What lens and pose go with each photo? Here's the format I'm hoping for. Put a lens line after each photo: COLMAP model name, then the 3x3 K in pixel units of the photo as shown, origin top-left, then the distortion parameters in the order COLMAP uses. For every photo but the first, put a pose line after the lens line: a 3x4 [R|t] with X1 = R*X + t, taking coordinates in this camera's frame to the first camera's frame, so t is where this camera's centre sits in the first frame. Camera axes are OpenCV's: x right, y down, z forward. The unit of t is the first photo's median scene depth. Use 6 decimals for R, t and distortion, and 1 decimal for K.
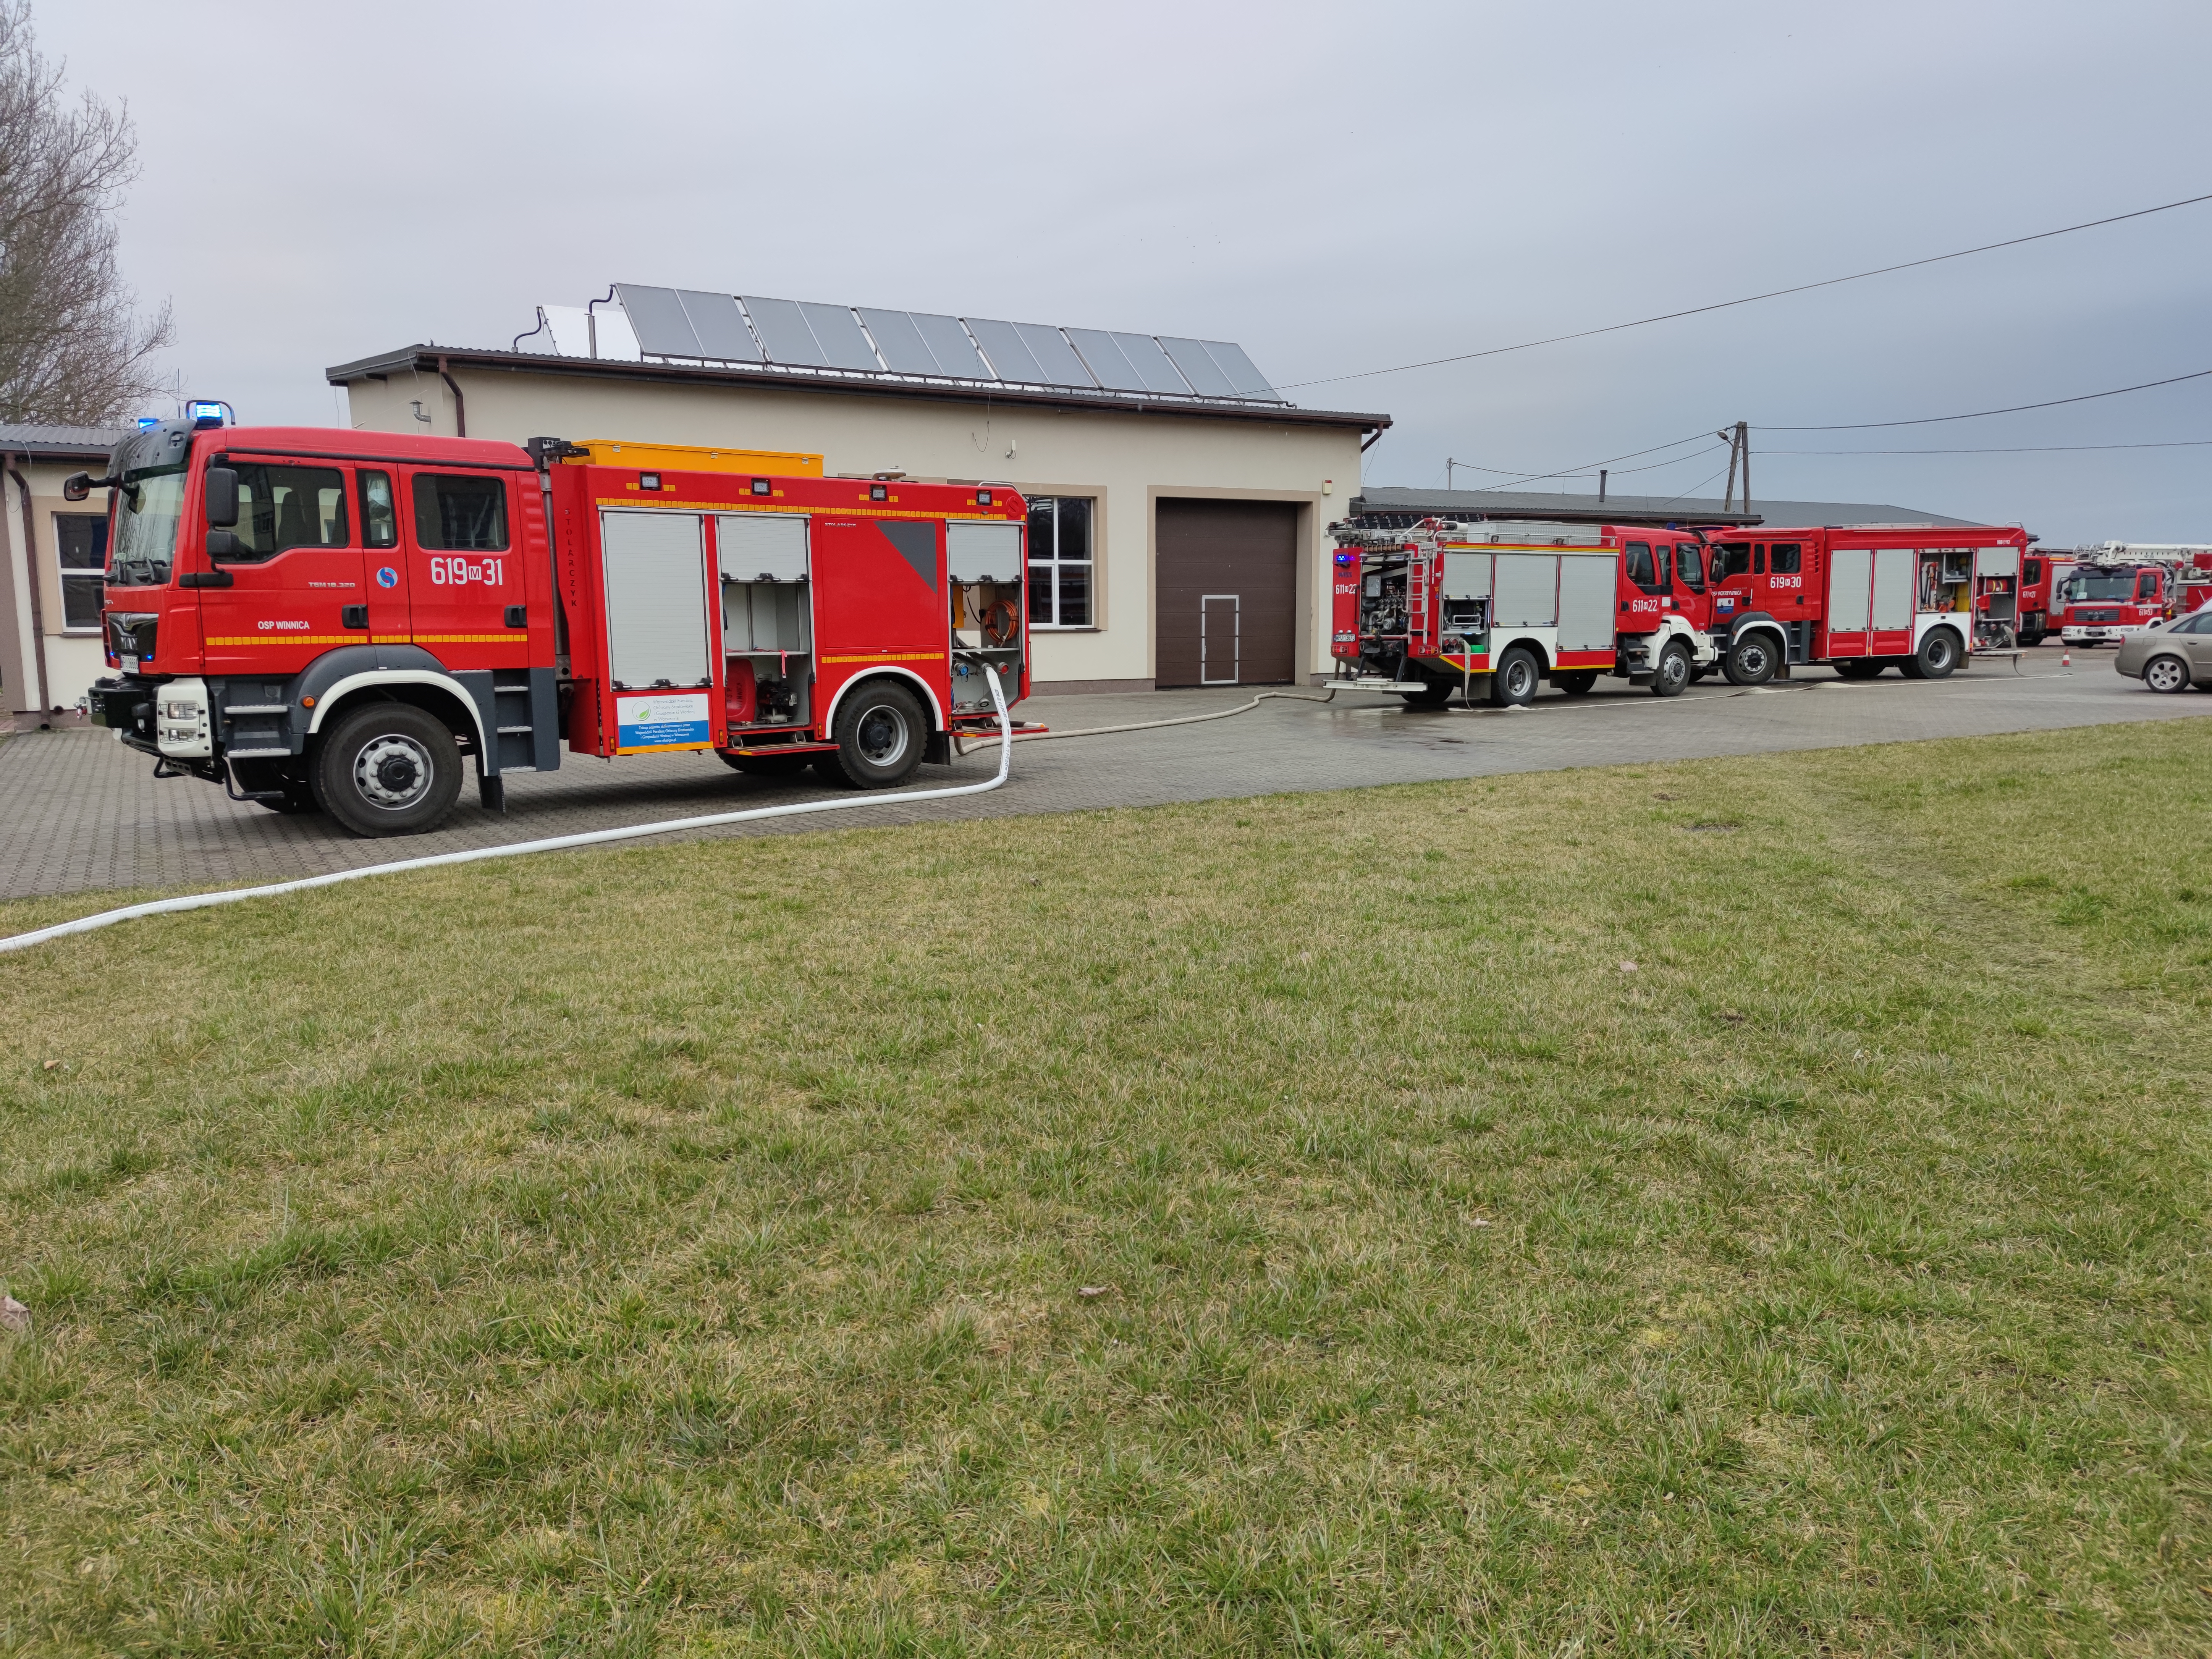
lens RADIAL K [[1672.1, 0, 1106.0], [0, 1672.1, 829.5], [0, 0, 1]] dist [0.035336, -0.029079]
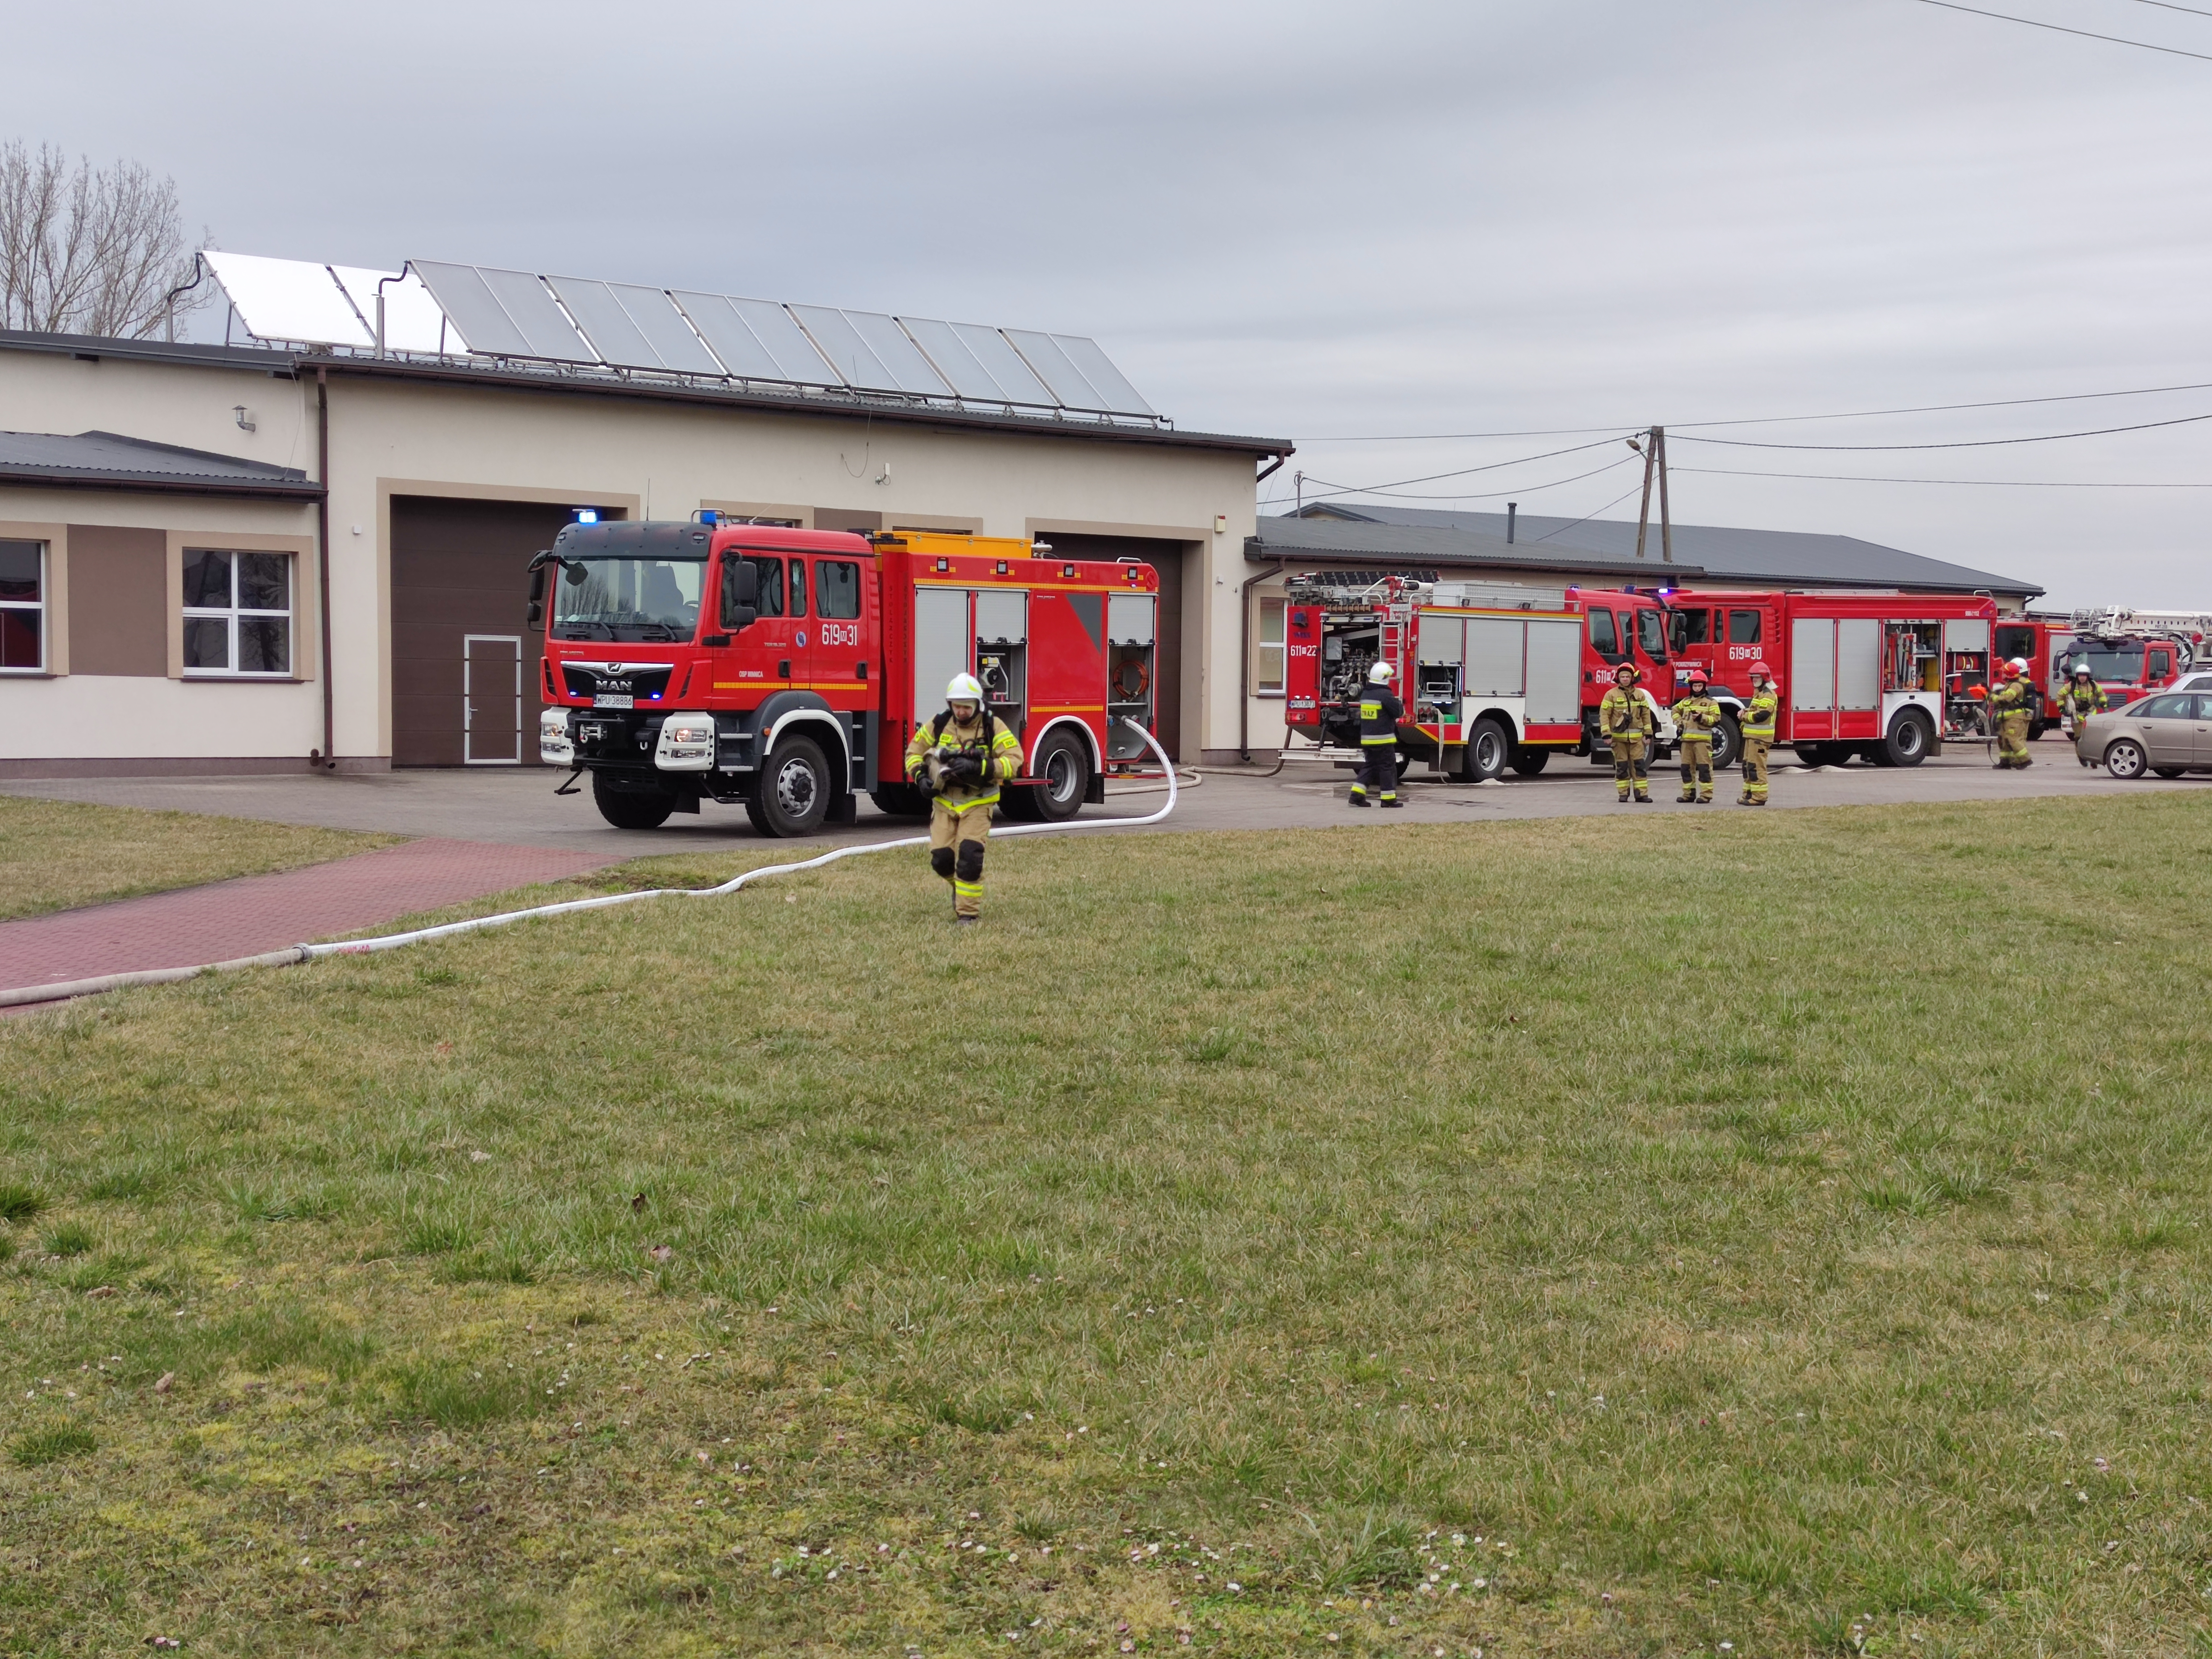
lens RADIAL K [[3098.3, 0, 1106.0], [0, 3098.3, 829.5], [0, 0, 1]] dist [-0.216281, 1.387838]
pose [[0.980670, 0.009394, 0.195445, -0.262632], [0.005756, 0.997030, -0.076801, 0.073374], [-0.195586, 0.076442, 0.977703, -0.553225]]
